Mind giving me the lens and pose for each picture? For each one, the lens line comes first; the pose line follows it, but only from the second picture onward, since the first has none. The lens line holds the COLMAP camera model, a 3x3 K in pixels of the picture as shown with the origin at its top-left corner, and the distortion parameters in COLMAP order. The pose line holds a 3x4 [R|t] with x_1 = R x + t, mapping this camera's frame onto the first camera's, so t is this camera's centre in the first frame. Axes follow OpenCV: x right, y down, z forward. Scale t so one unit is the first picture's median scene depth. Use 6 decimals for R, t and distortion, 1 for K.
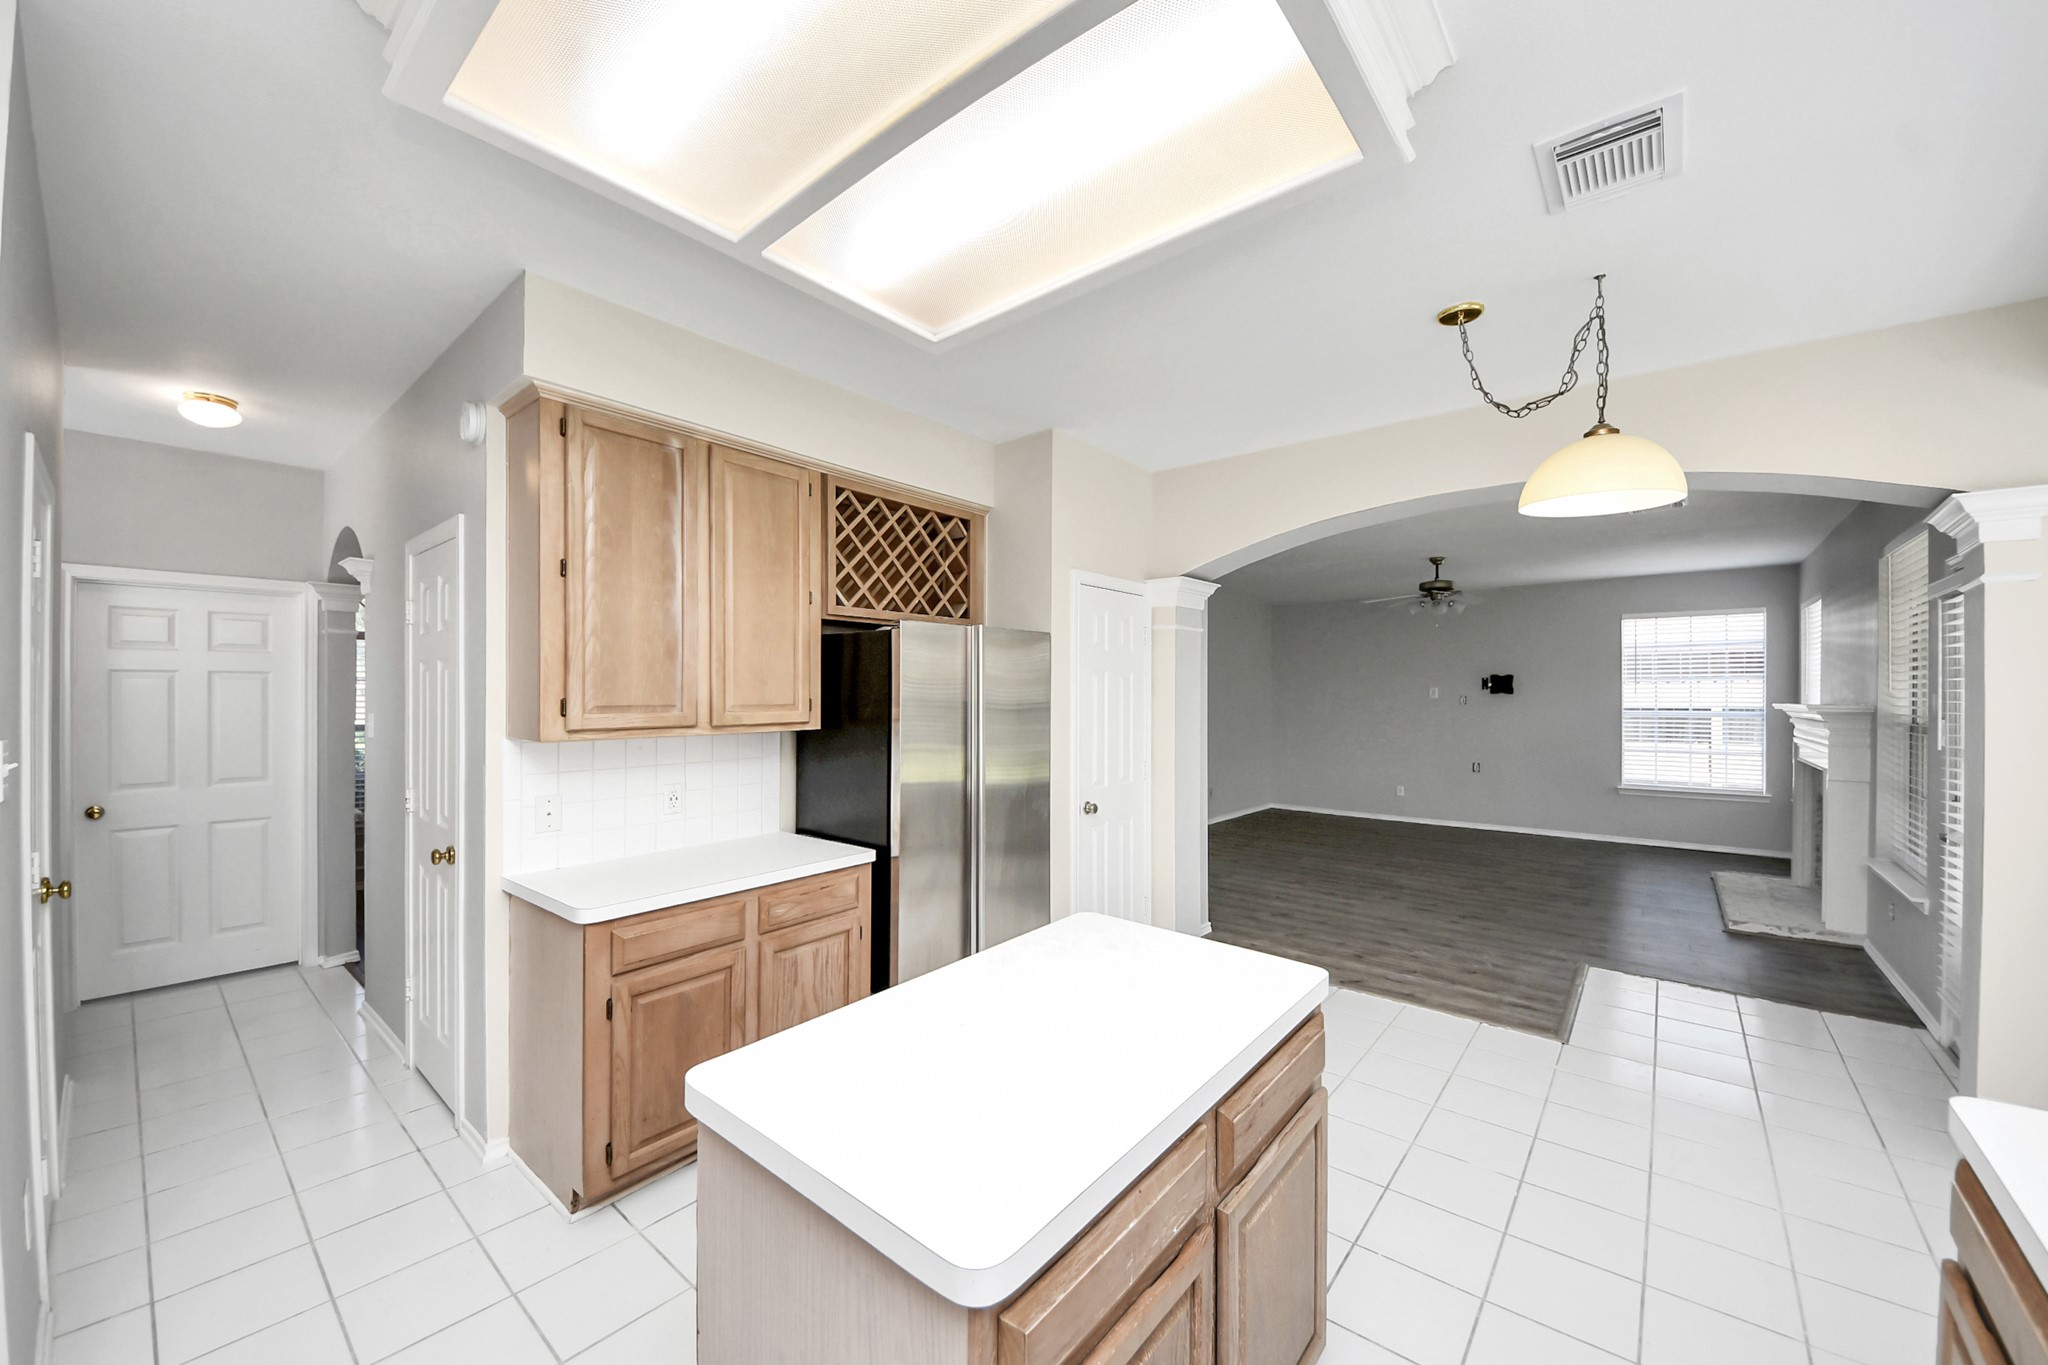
lens RADIAL K [[747.7, 0, 1020.9], [0, 747.7, 695.9], [0, 0, 1]] dist [0.047193, -0.034934]
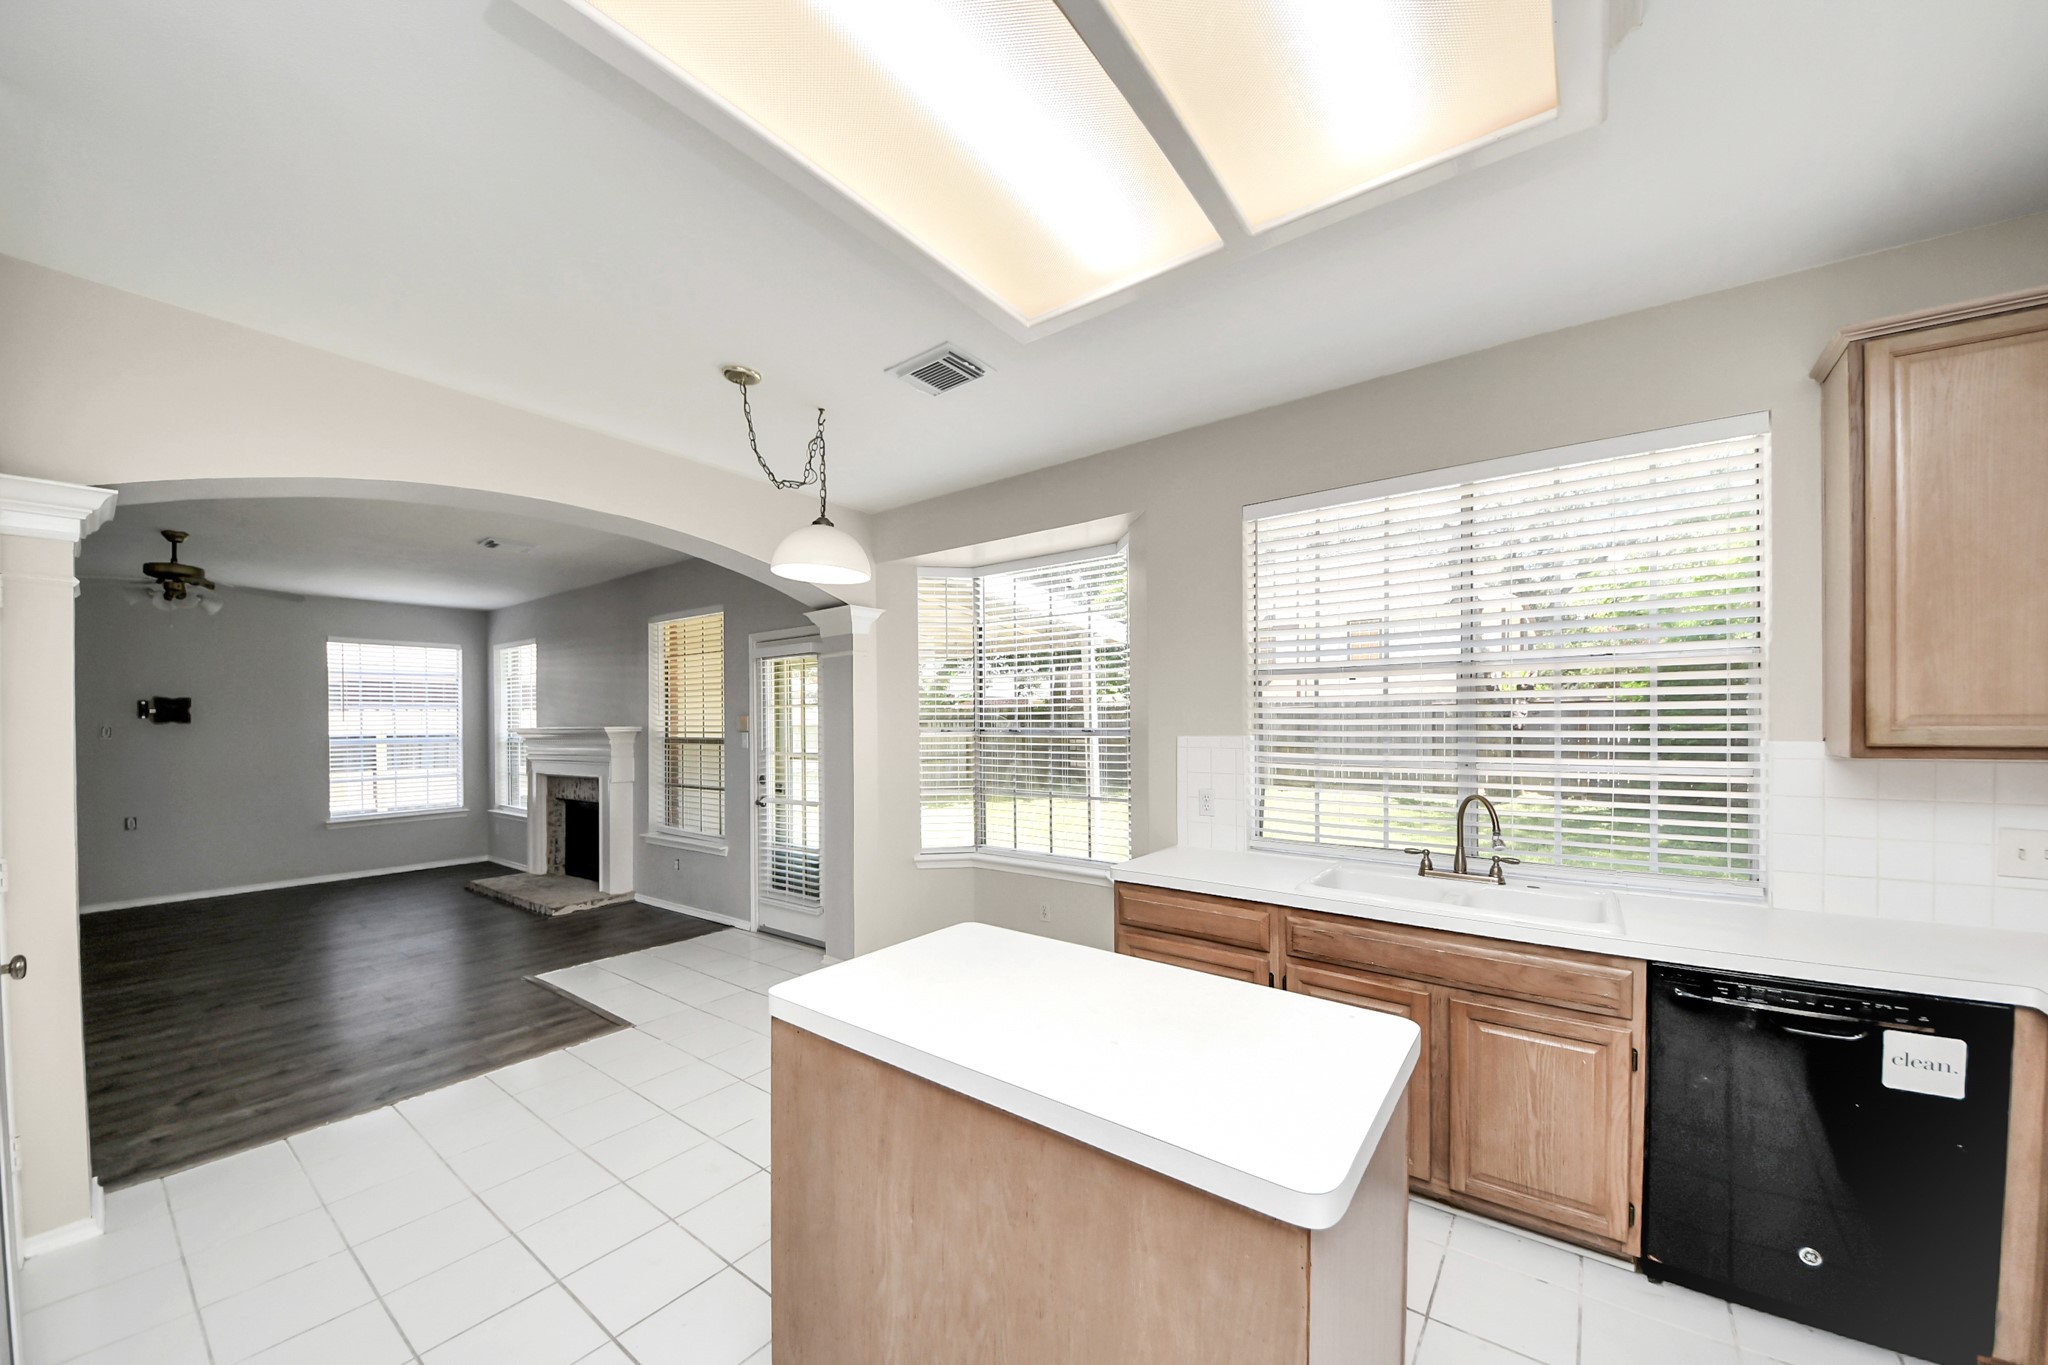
lens RADIAL K [[747.9, 0, 1013.1], [0, 747.9, 723.3], [0, 0, 1]] dist [0.022949, -0.017810]
pose [[-0.049021, -0.003750, 0.998791, -0.270878], [0.012068, 0.999918, 0.004346, 0.007879], [-0.998725, 0.012266, -0.048972, 0.315533]]
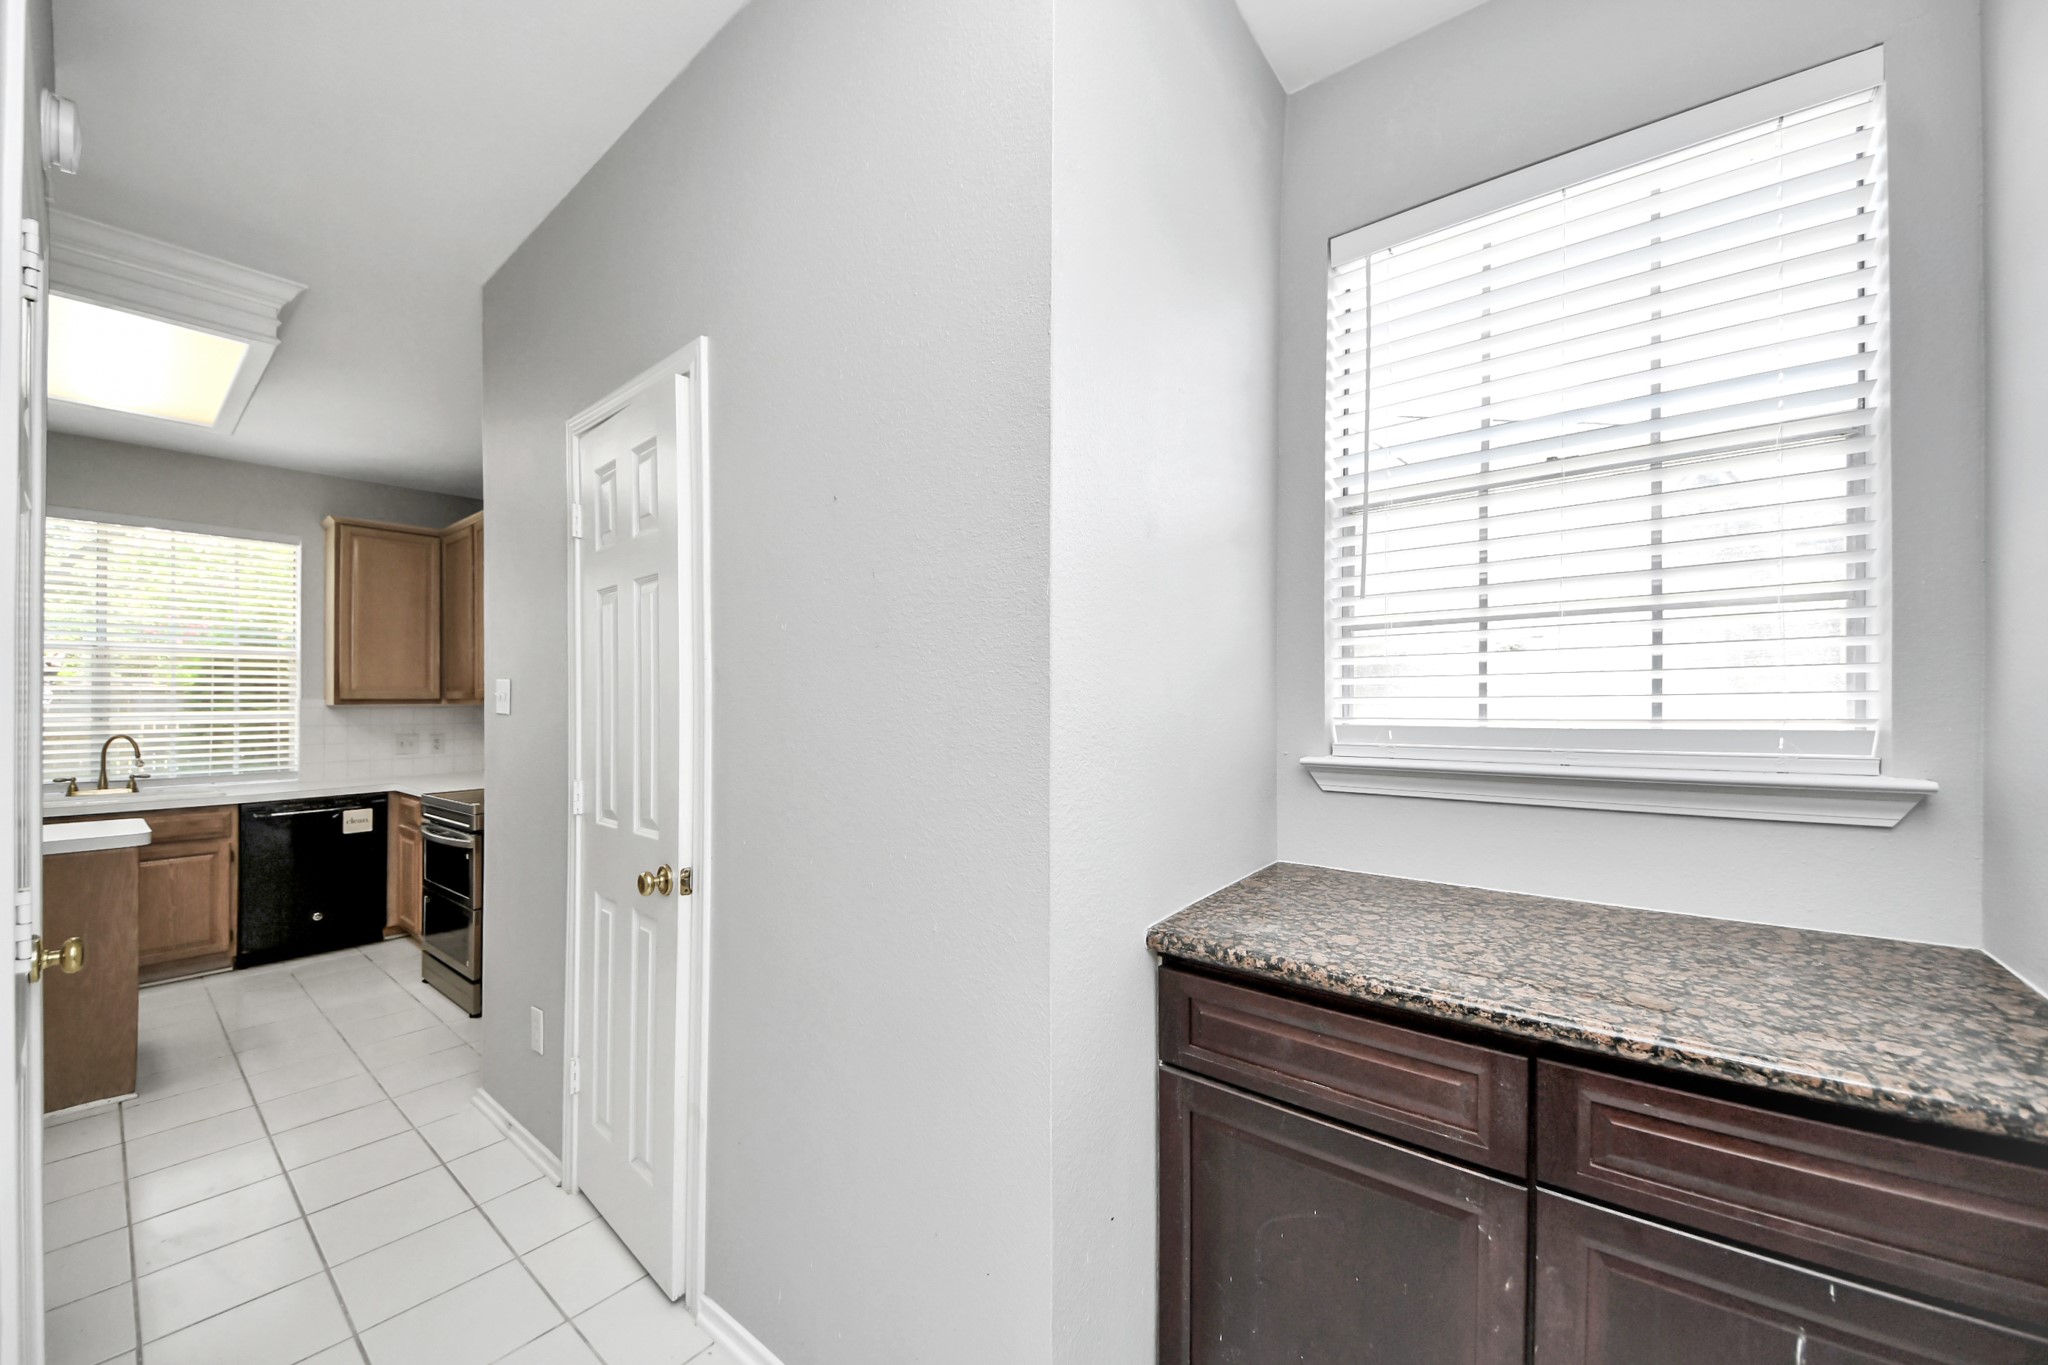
lens RADIAL K [[763.6, 0, 984.4], [0, 763.6, 697.4], [0, 0, 1]] dist [0.015397, -0.012734]
pose [[-0.999875, 0.003780, 0.015355, -0.664100], [0.003761, 0.999992, -0.001275, 0.027071], [-0.015360, -0.001217, -0.999881, 0.730820]]
